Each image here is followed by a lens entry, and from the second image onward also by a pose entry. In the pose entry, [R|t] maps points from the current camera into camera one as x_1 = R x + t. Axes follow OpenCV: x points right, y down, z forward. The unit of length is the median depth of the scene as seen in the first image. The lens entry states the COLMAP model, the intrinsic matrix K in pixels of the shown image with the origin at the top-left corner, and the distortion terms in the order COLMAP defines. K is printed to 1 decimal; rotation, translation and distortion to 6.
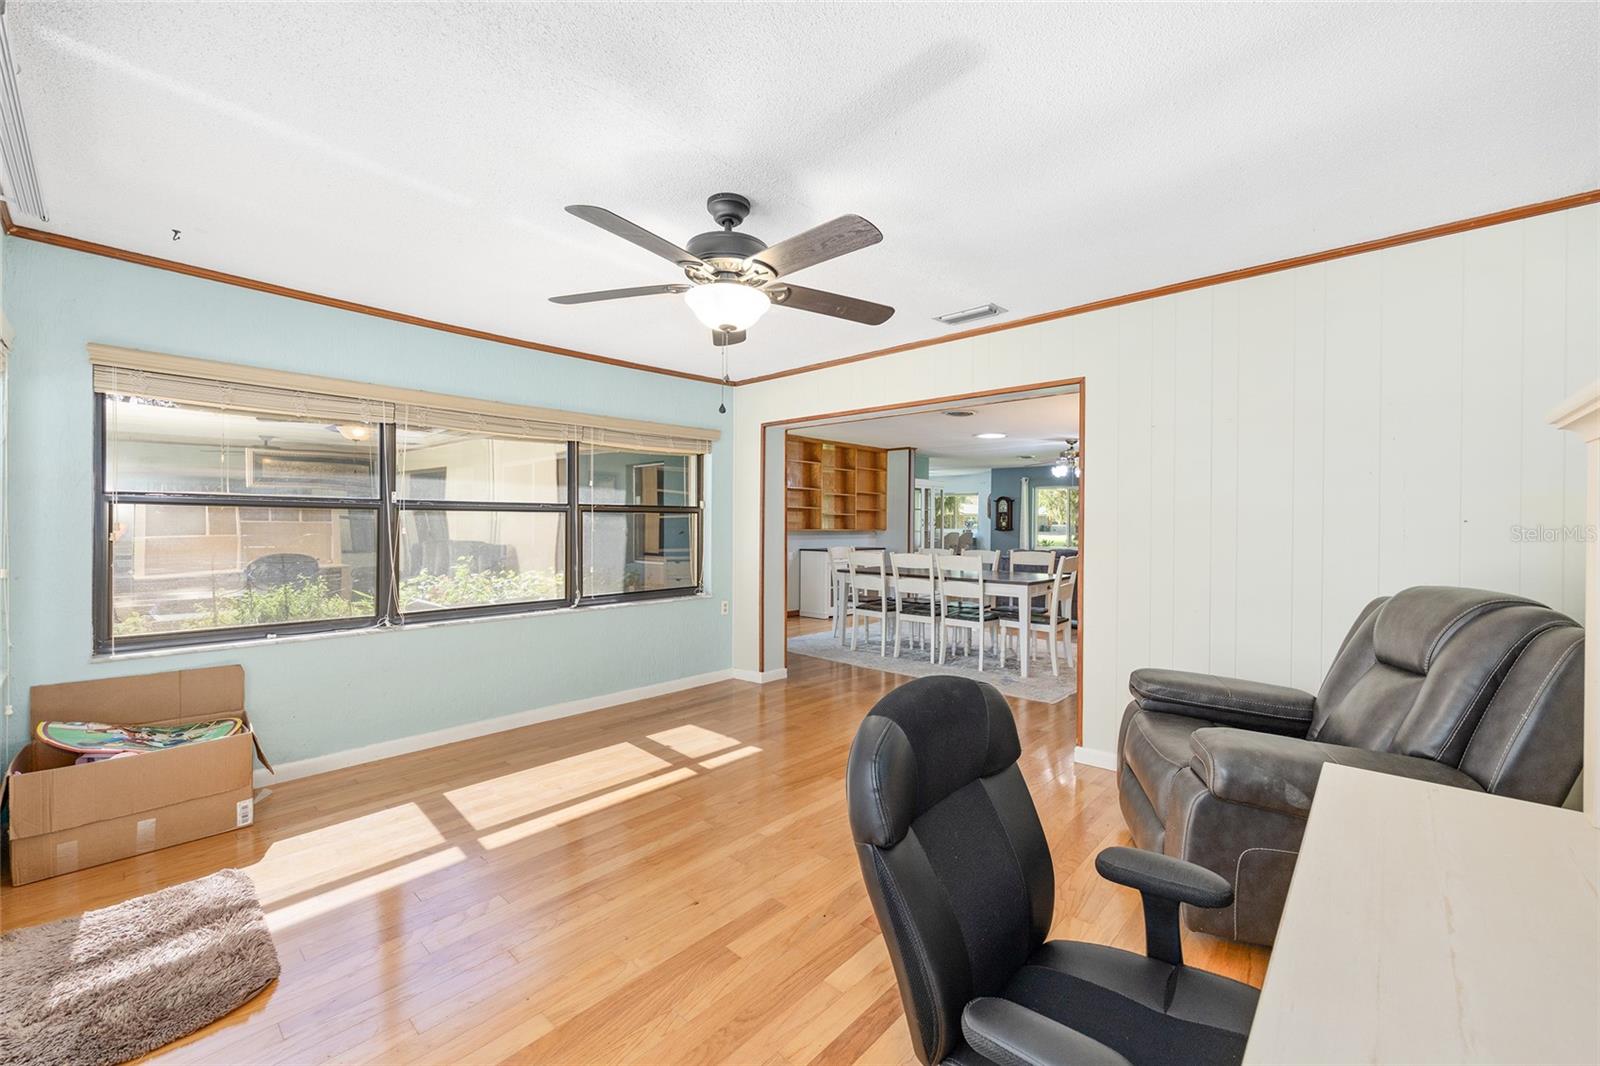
lens RADIAL K [[642.3, 0, 804.9], [0, 642.3, 527.5], [0, 0, 1]] dist [-0.004488, 0.001480]
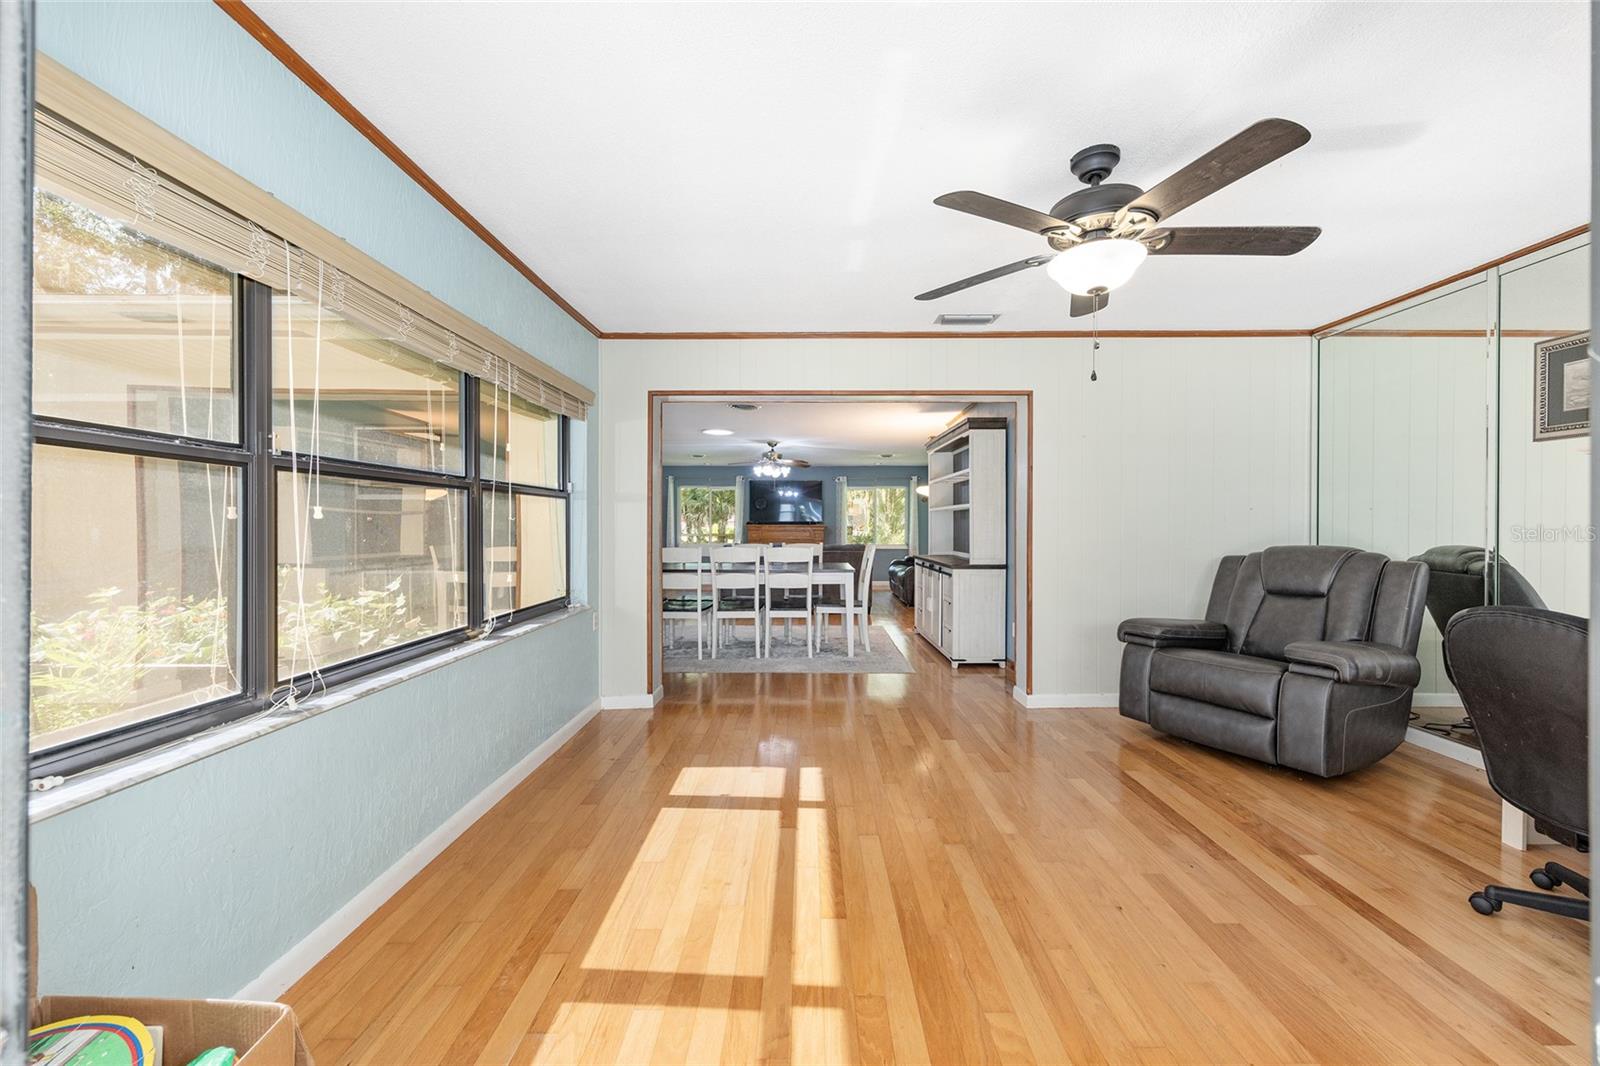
lens RADIAL K [[642.3, 0, 804.2], [0, 642.3, 525.6], [0, 0, 1]] dist [-0.004488, 0.001480]
pose [[0.741700, -0.004210, 0.670719, -0.358247], [0.008007, 0.999965, -0.002578, 0.010779], [-0.670684, 0.007282, 0.741707, 0.197378]]
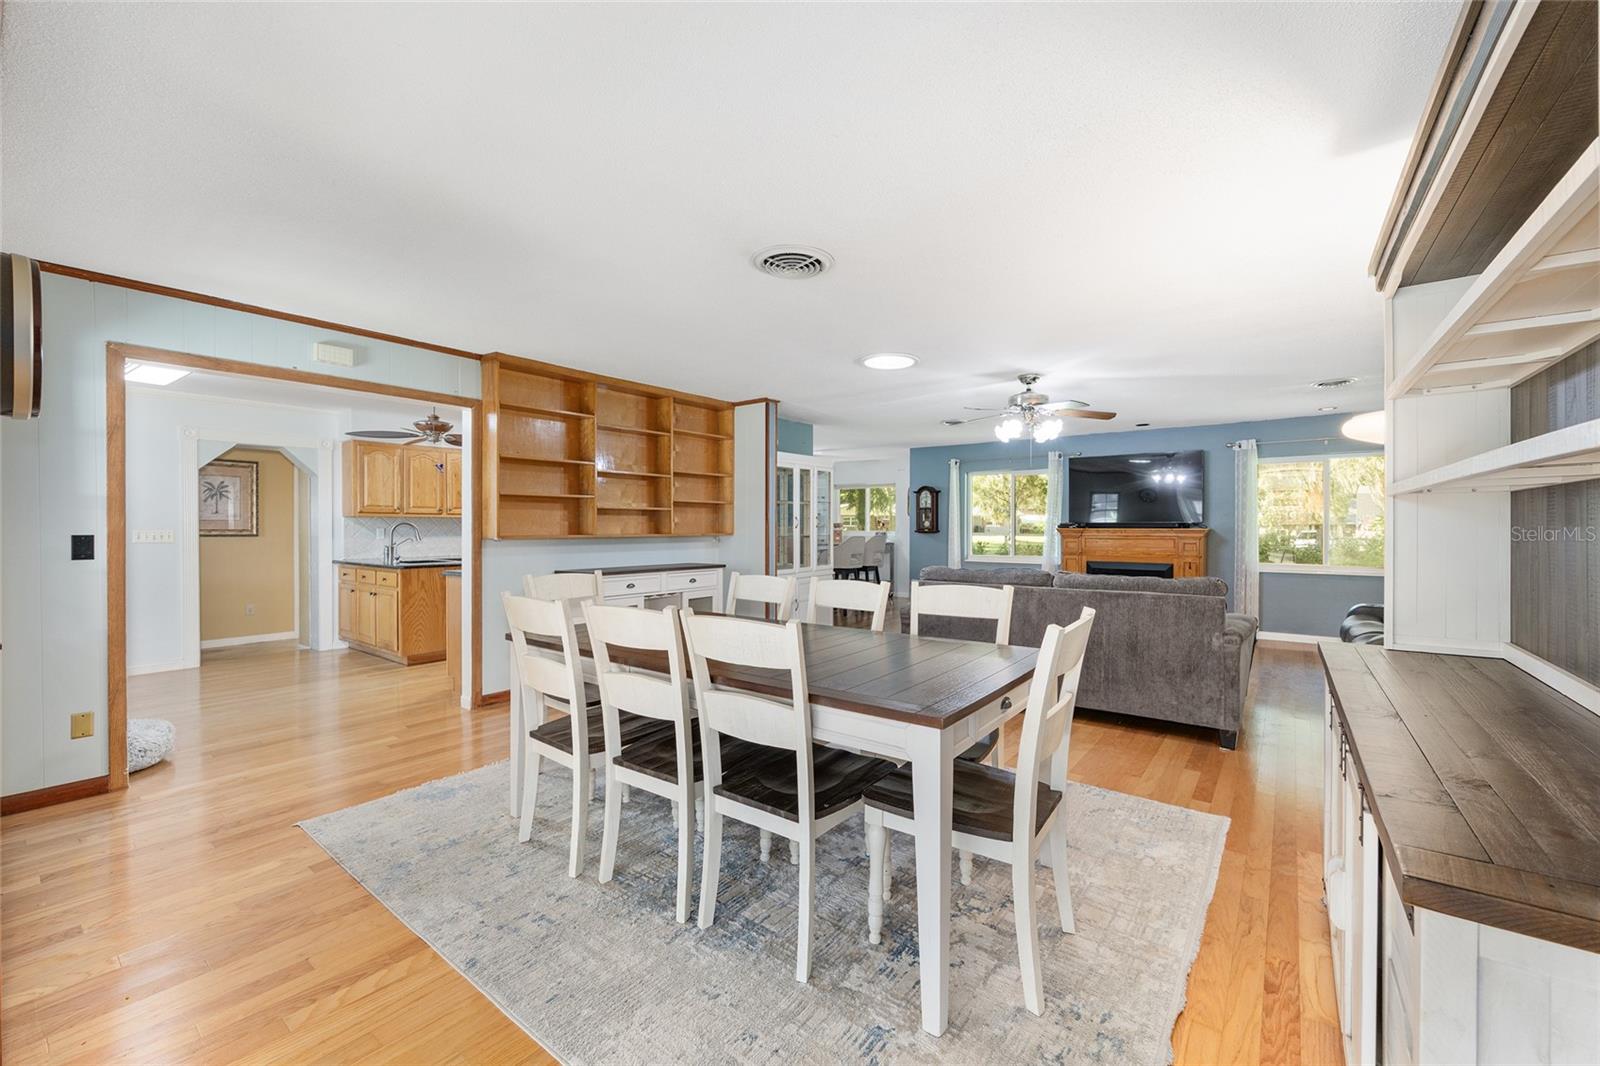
lens RADIAL K [[642.3, 0, 805.1], [0, 642.3, 530.0], [0, 0, 1]] dist [-0.004488, 0.001480]
pose [[0.995611, -0.008959, 0.093161, 0.207957], [0.008974, 0.999960, 0.000259, 0.000305], [-0.093159, 0.000579, 0.995651, 0.573158]]
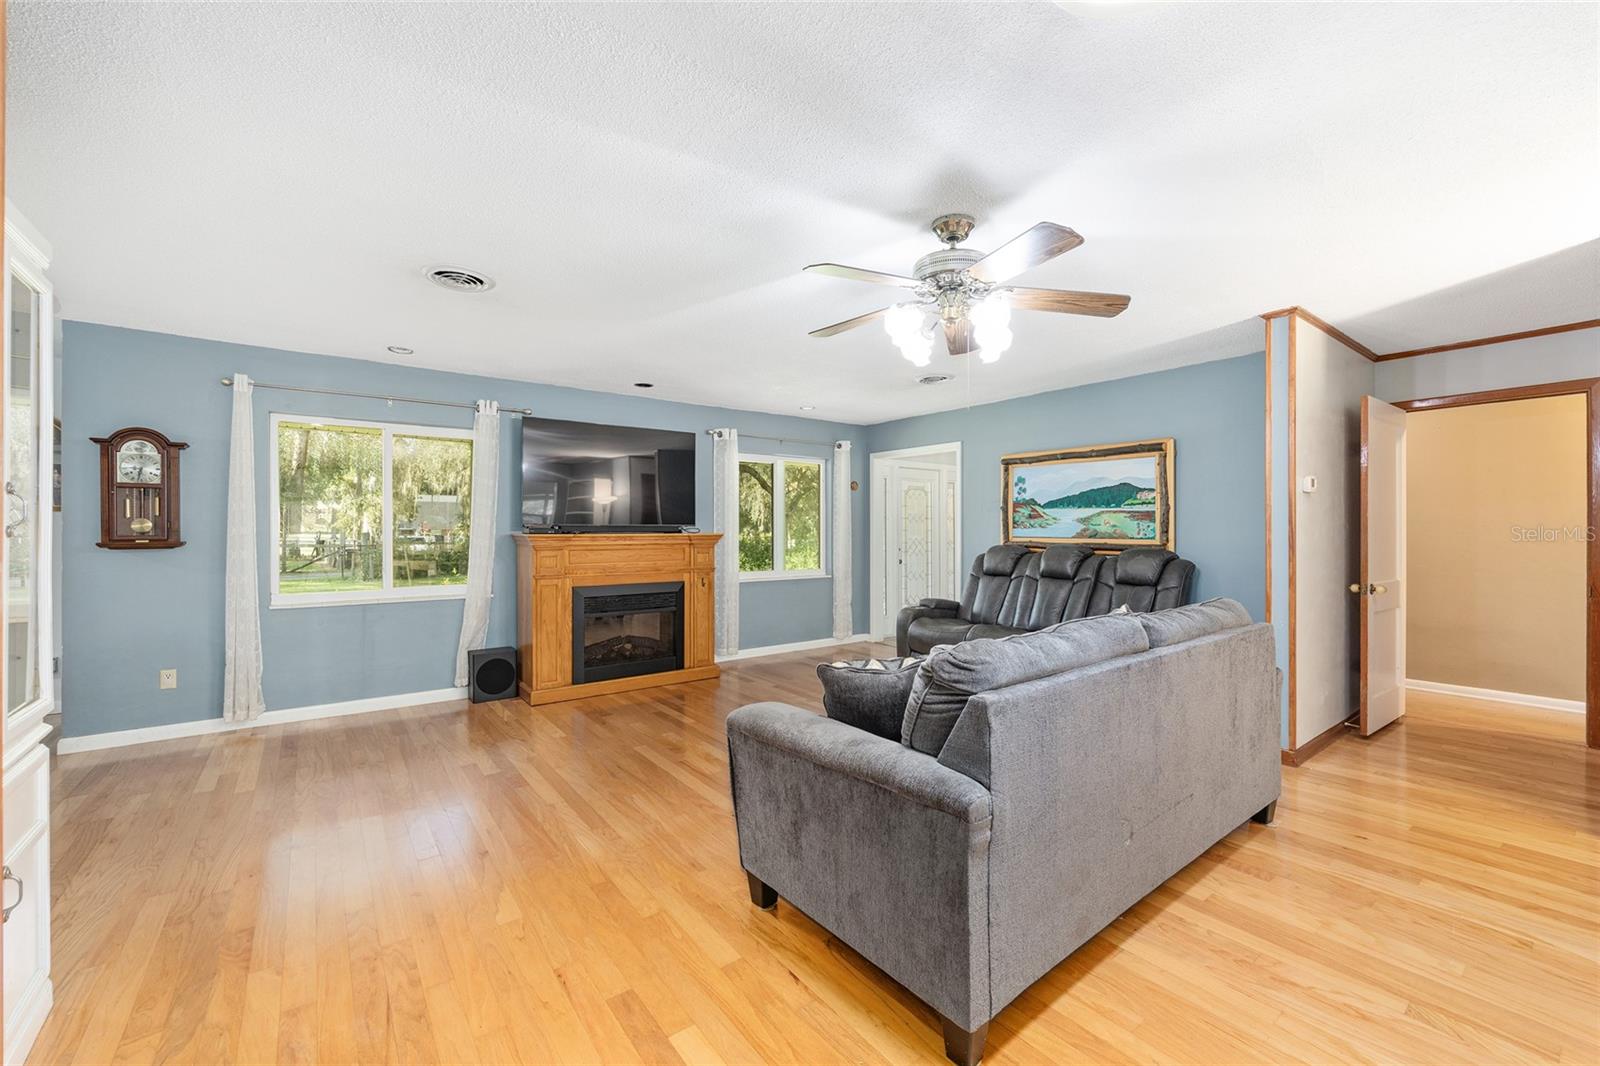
lens RADIAL K [[642.3, 0, 805.0], [0, 642.3, 525.4], [0, 0, 1]] dist [-0.004488, 0.001480]
pose [[0.171441, -0.000886, 0.985194, 0.163103], [0.012152, 0.999925, -0.001215, -0.003455], [-0.985119, 0.012180, 0.171439, 1.317542]]
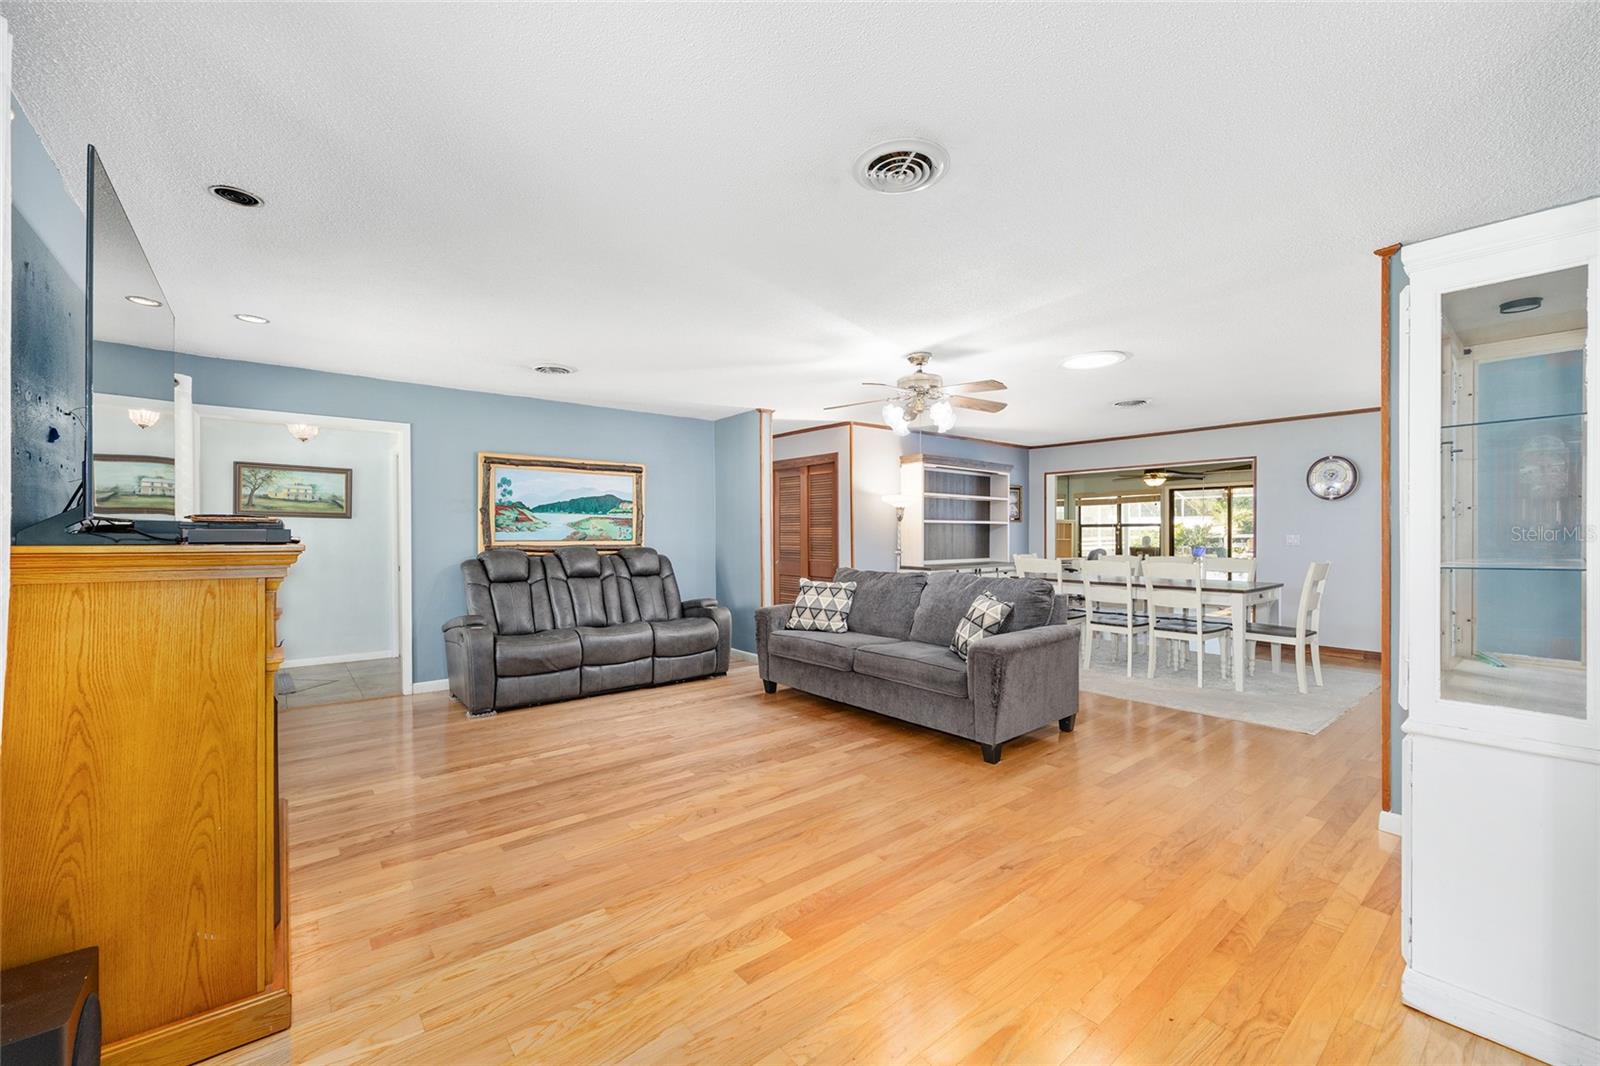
lens RADIAL K [[642.3, 0, 804.3], [0, 642.3, 533.2], [0, 0, 1]] dist [-0.004488, 0.001480]
pose [[-0.990646, -0.005446, 0.136350, 0.790702], [-0.004104, 0.999940, 0.010123, -0.006138], [-0.136397, 0.009468, -0.990609, 2.293311]]
